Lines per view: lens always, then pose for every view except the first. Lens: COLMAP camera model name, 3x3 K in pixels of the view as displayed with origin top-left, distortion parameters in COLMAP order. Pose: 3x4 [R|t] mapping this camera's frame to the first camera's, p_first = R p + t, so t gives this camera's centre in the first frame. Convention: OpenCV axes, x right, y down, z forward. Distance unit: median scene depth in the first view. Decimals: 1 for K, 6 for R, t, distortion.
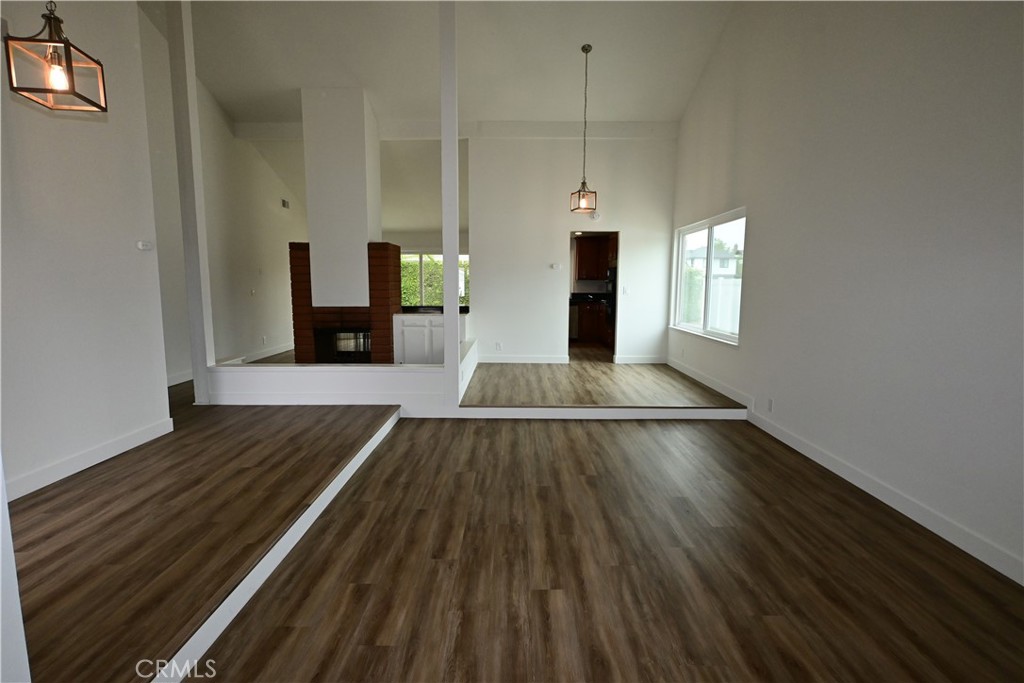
lens RADIAL K [[510.2, 0, 507.8], [0, 510.2, 345.3], [0, 0, 1]] dist [0.002120, 0.000097]
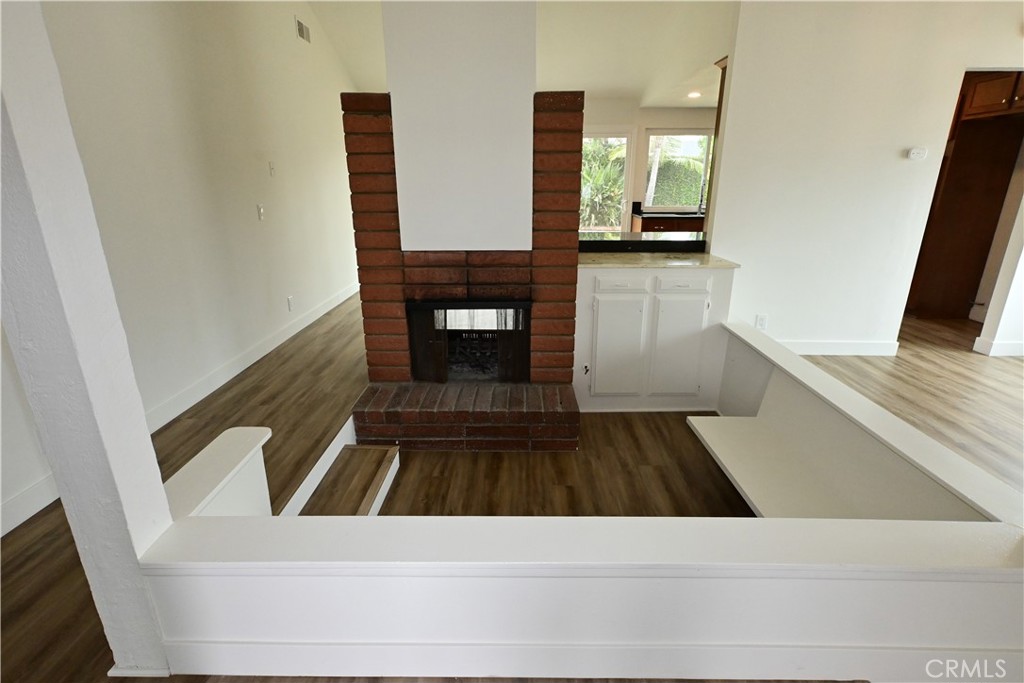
lens RADIAL K [[503.3, 0, 510.8], [0, 503.3, 344.9], [0, 0, 1]] dist [0.001602, 0.000196]
pose [[0.999989, -0.004683, -0.000260, -0.293493], [0.004644, 0.980941, 0.194248, -0.081724], [-0.000655, -0.194247, 0.980952, 0.565638]]
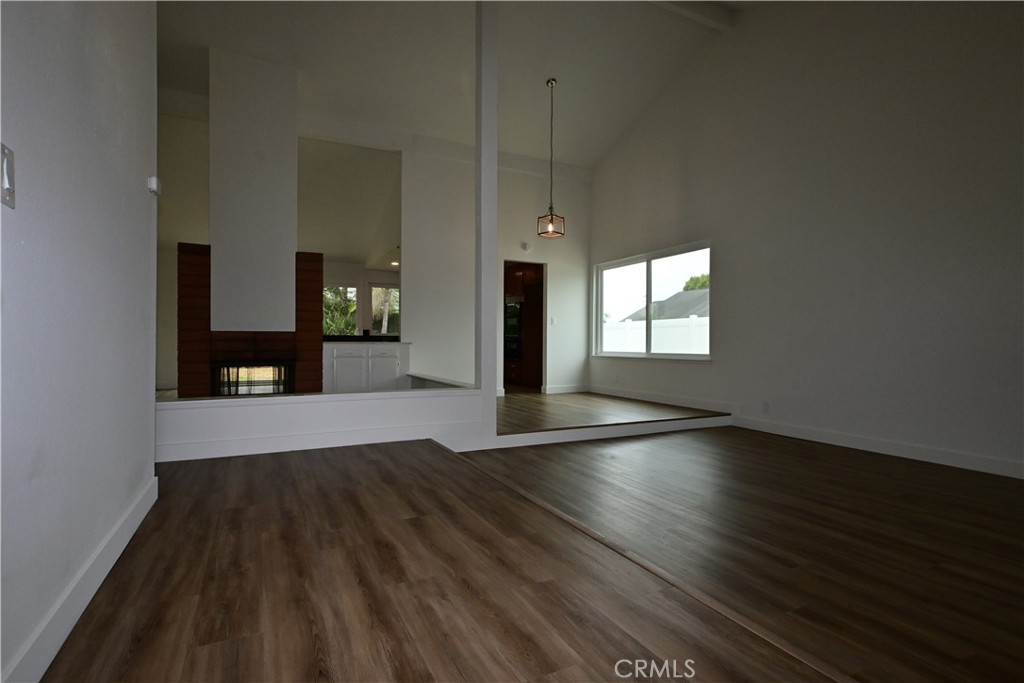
lens RADIAL K [[510.2, 0, 507.8], [0, 510.2, 345.3], [0, 0, 1]] dist [0.002120, 0.000097]
pose [[0.889917, -0.001523, 0.456120, -0.343221], [0.054745, 0.993122, -0.103494, 0.044821], [-0.452826, 0.117071, 0.883880, 0.161710]]
